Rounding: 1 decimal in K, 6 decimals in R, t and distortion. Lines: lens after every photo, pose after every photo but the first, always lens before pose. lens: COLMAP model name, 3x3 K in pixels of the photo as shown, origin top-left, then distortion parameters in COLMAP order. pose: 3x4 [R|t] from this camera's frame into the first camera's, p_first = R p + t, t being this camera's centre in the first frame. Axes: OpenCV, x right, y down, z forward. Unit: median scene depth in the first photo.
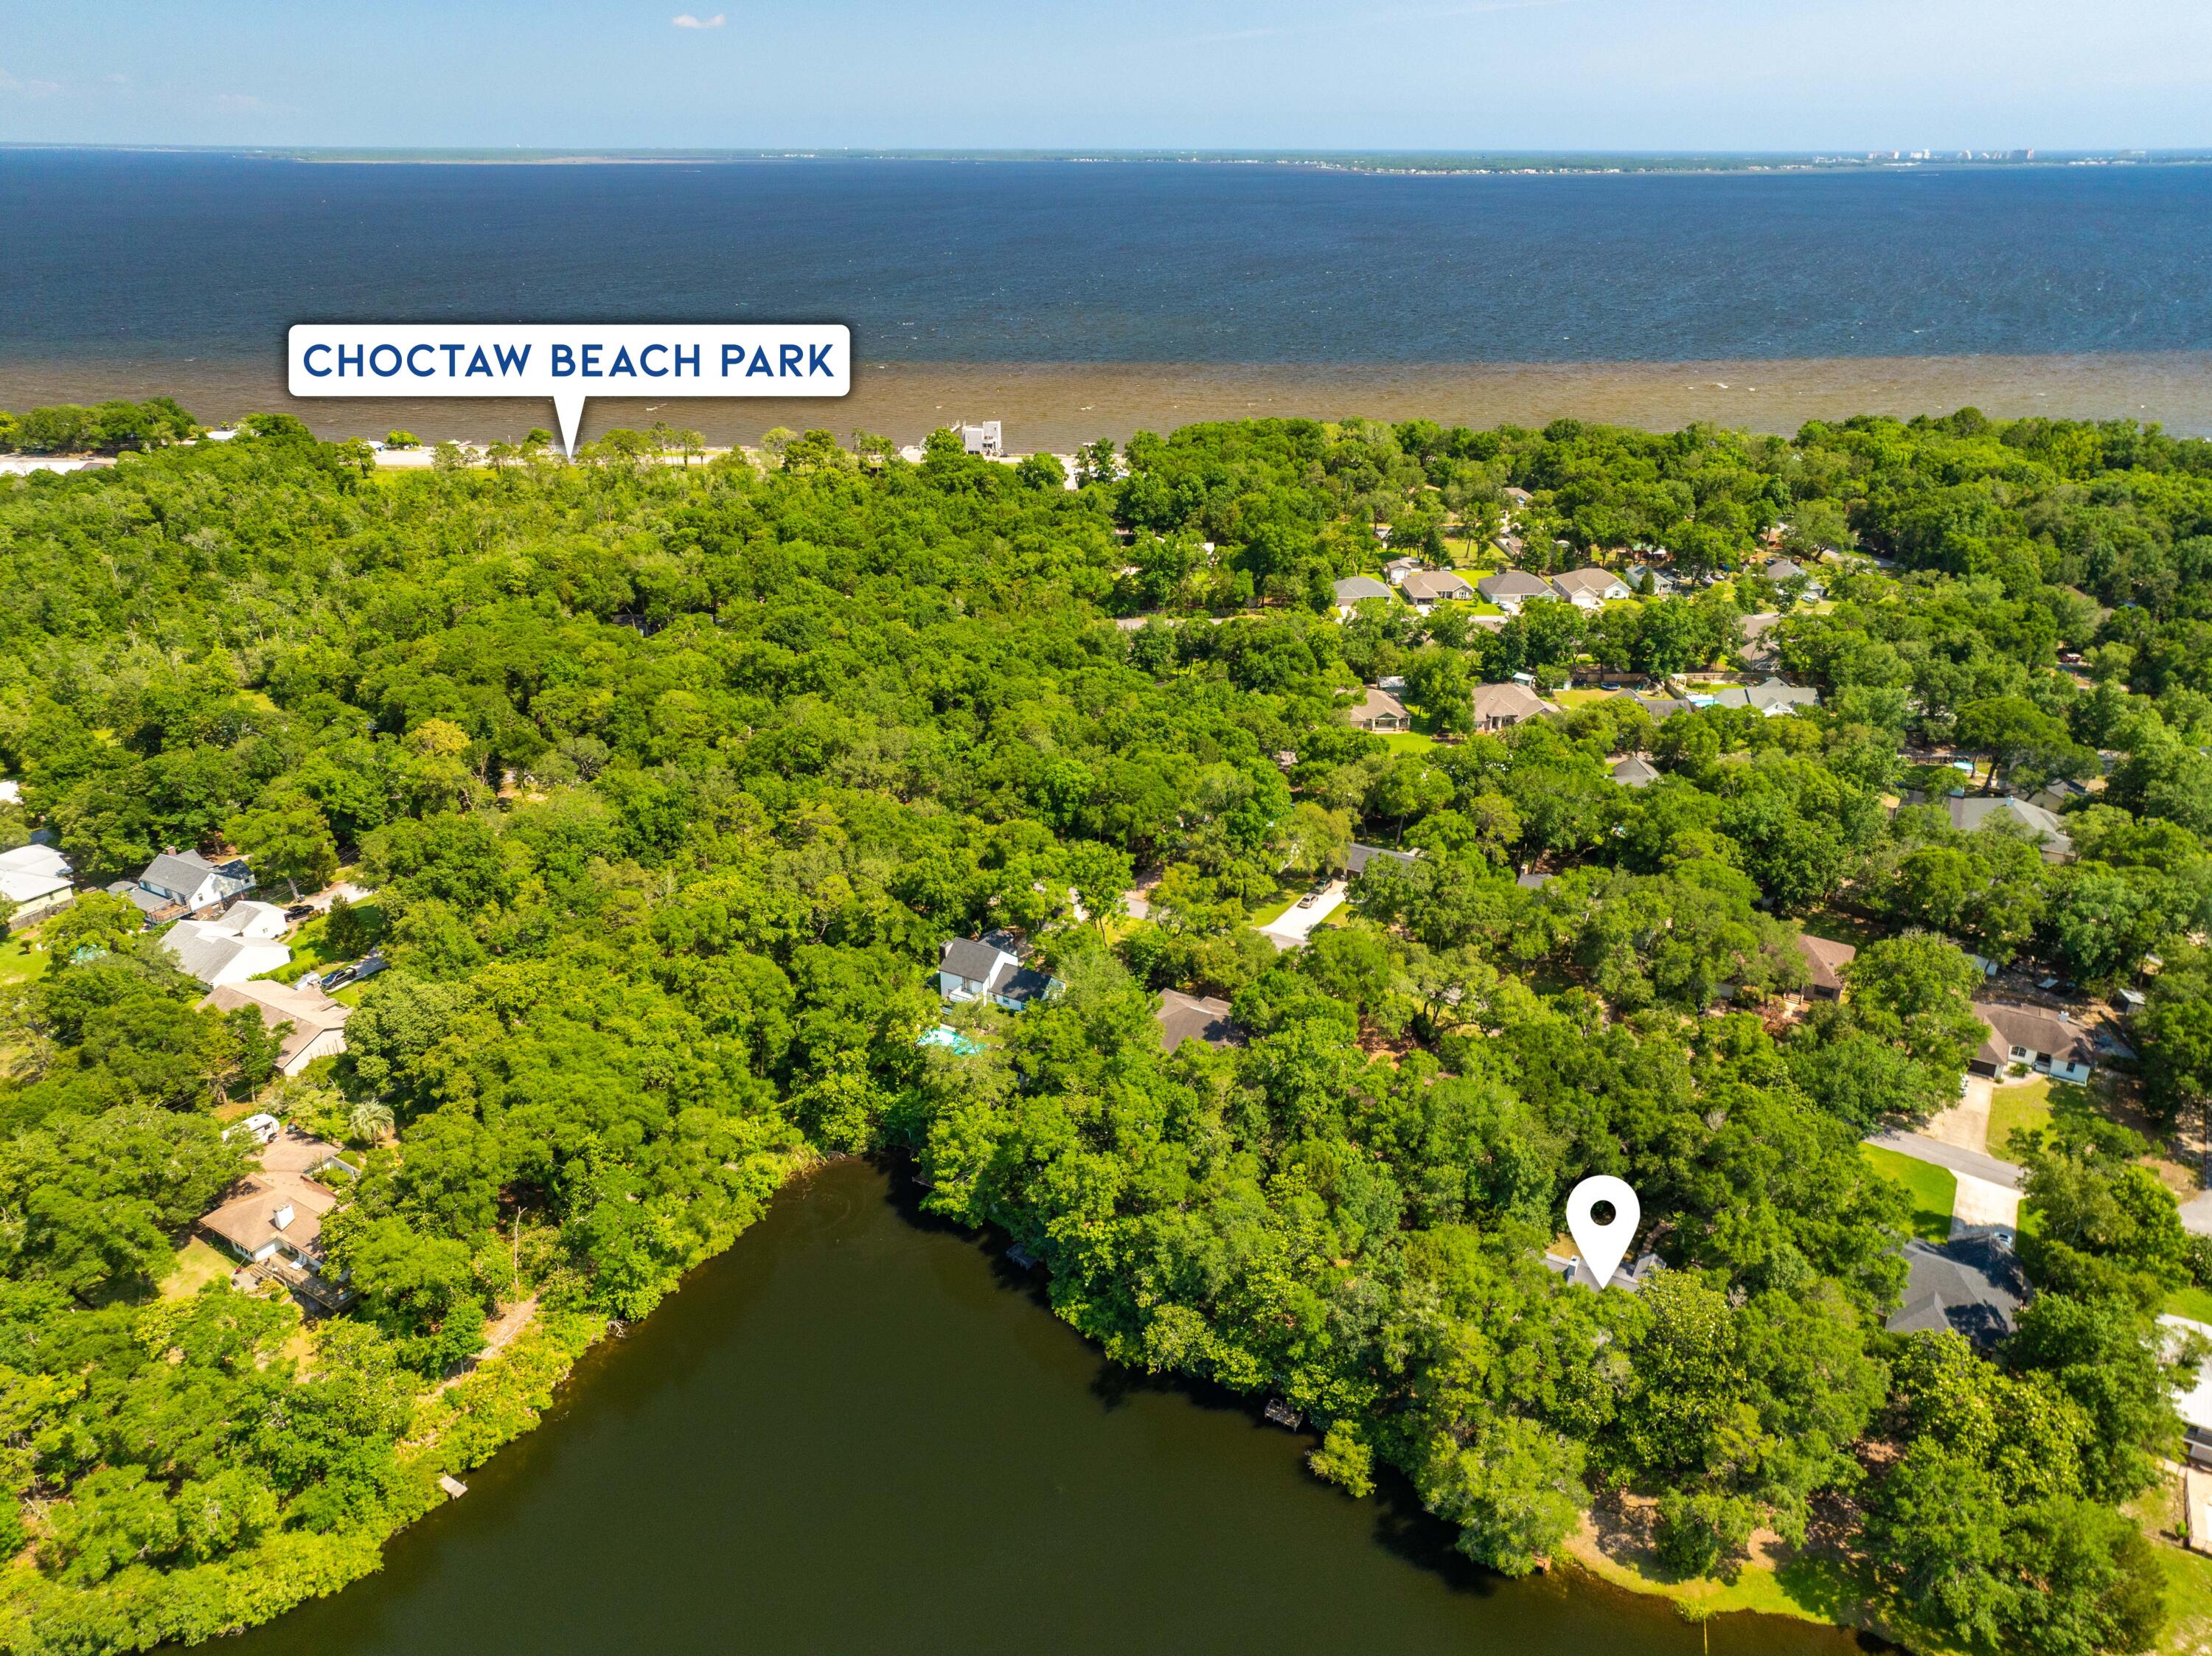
lens RADIAL K [[1541.3, 0, 1110.8], [0, 1541.3, 830.8], [0, 0, 1]] dist [-0.003064, 0.013828]
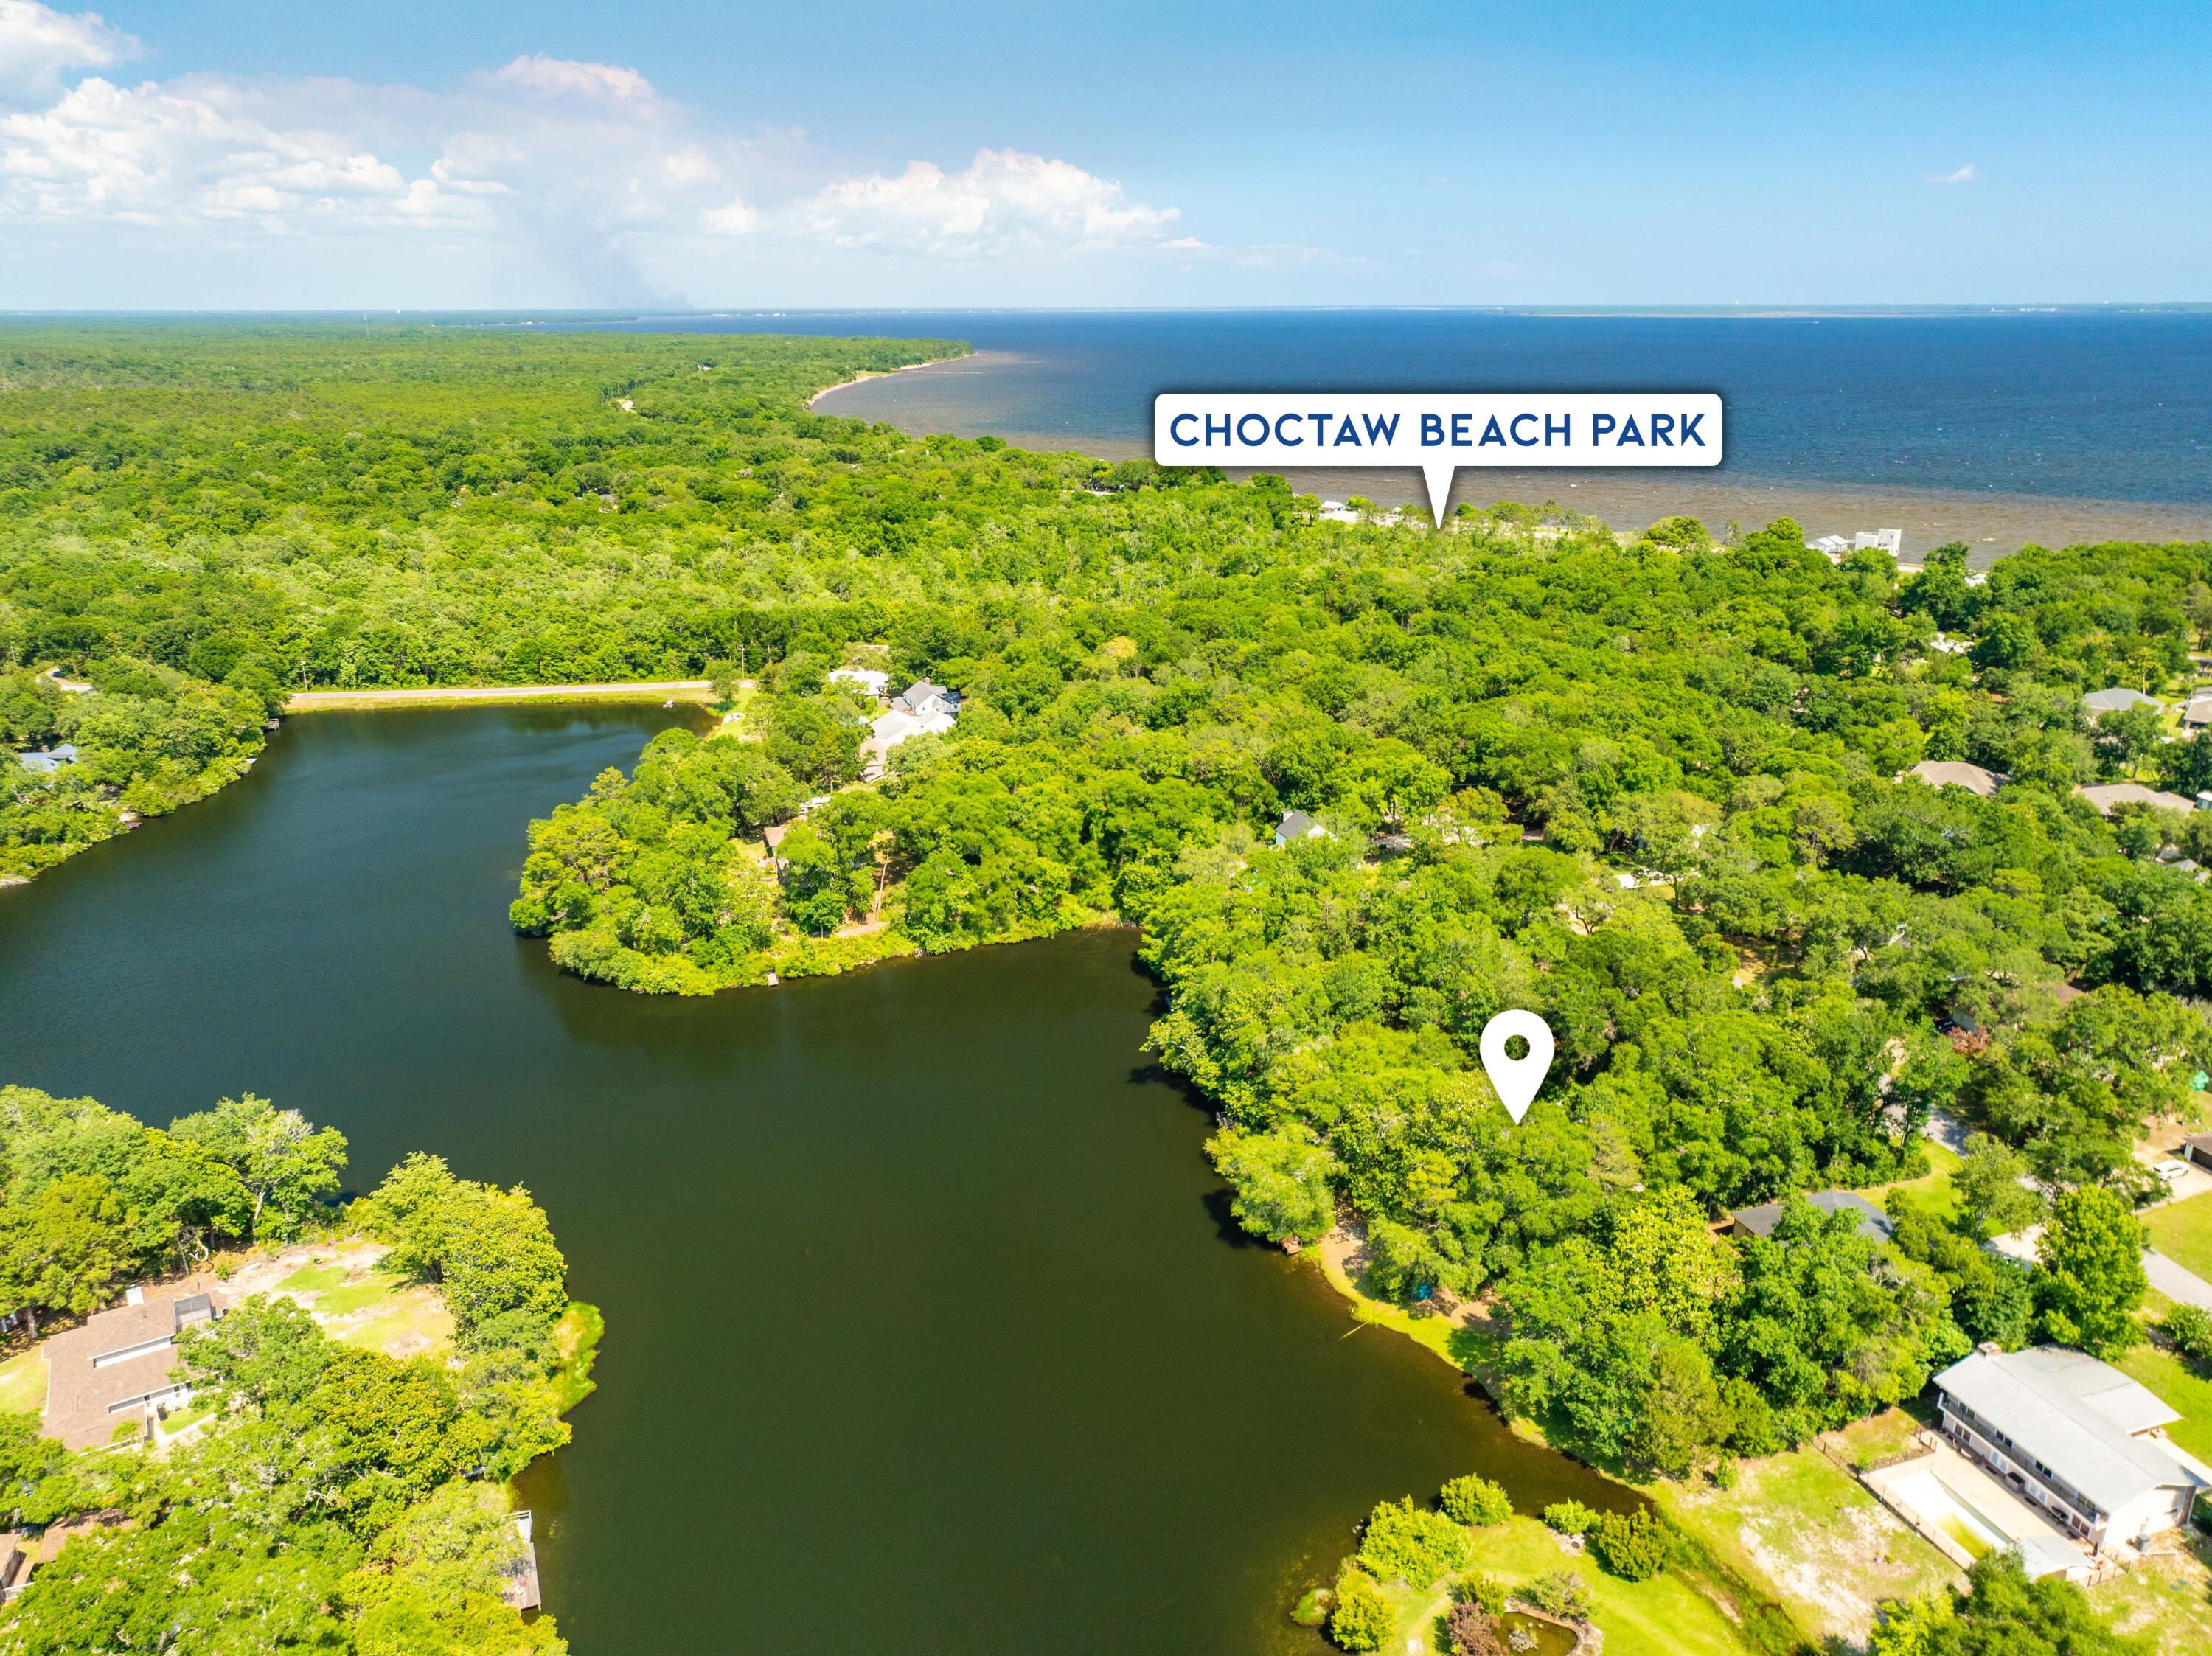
lens RADIAL K [[1552.0, 0, 1111.3], [0, 1552.0, 834.5], [0, 0, 1]] dist [0.018580, -0.026642]
pose [[0.761455, 0.204541, -0.615100, 0.613679], [-0.258796, 0.965932, 0.000832, 0.139352], [0.594315, 0.158552, 0.788448, -0.073549]]
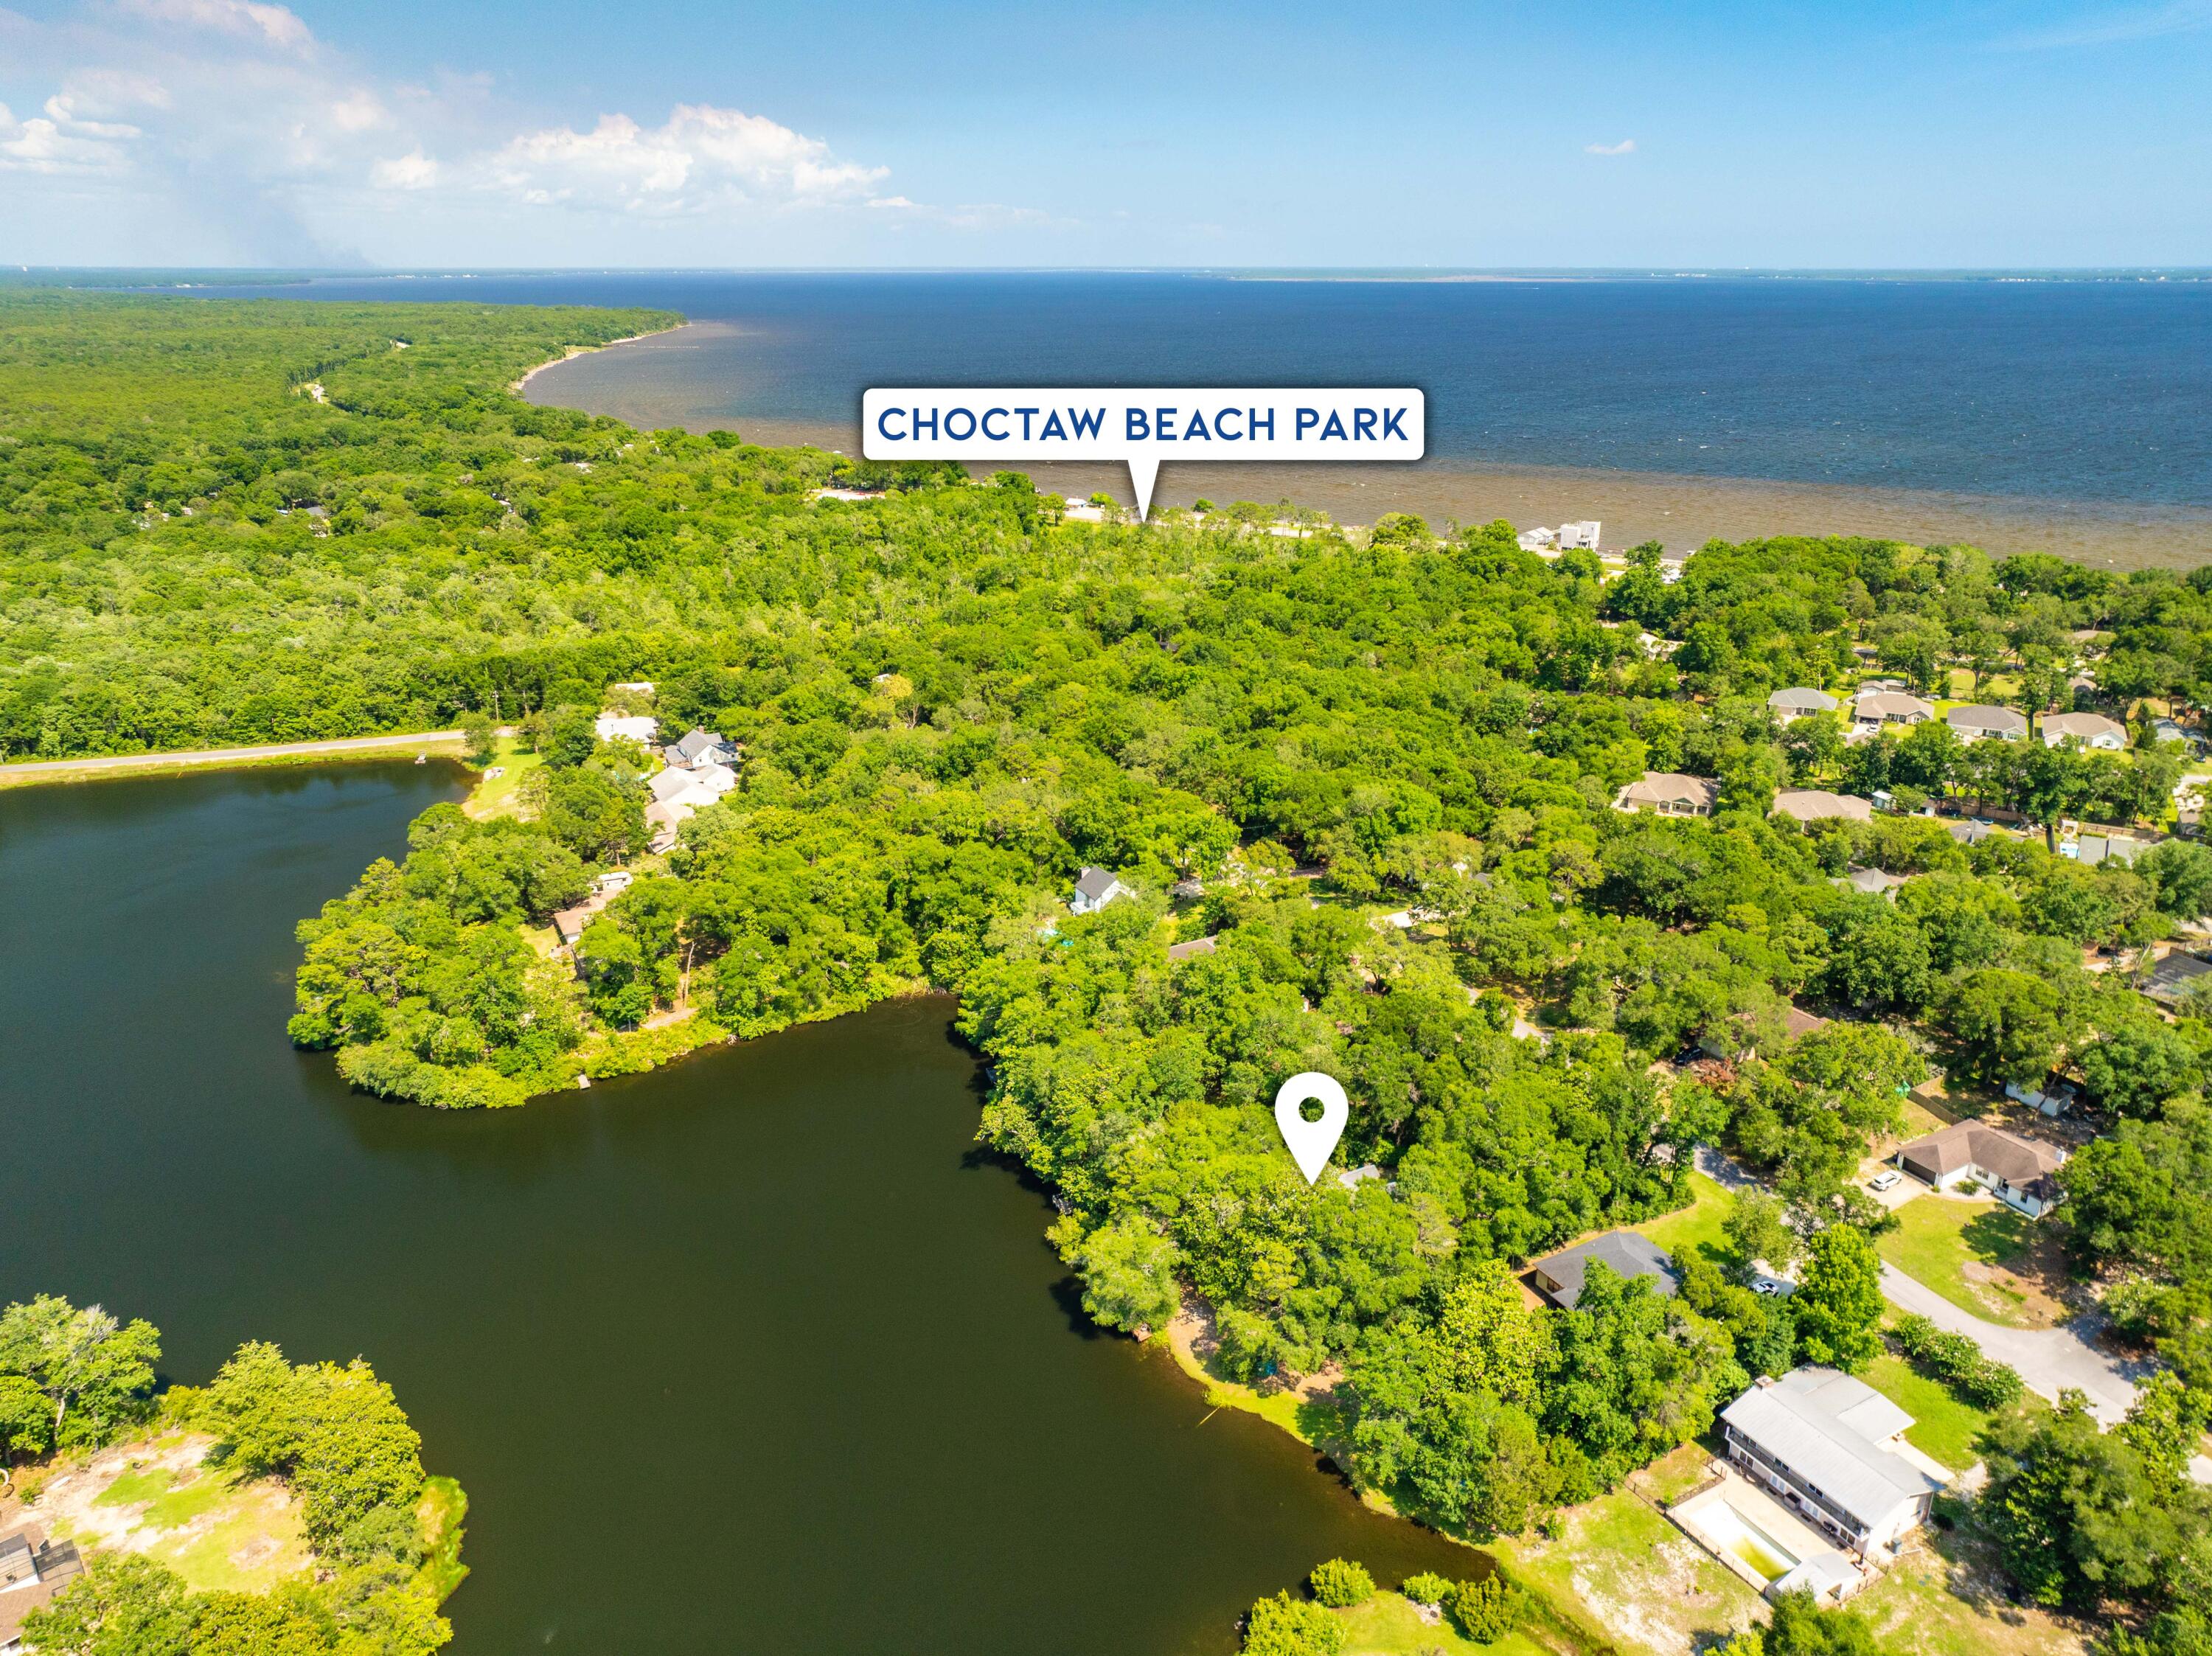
lens RADIAL K [[1536.5, 0, 1110.9], [0, 1536.5, 833.1], [0, 0, 1]] dist [0.015217, -0.026180]
pose [[0.862188, 0.173729, -0.475867, 0.567537], [-0.204392, 0.978803, -0.012981, 0.062521], [0.463525, 0.108455, 0.879421, -0.130398]]
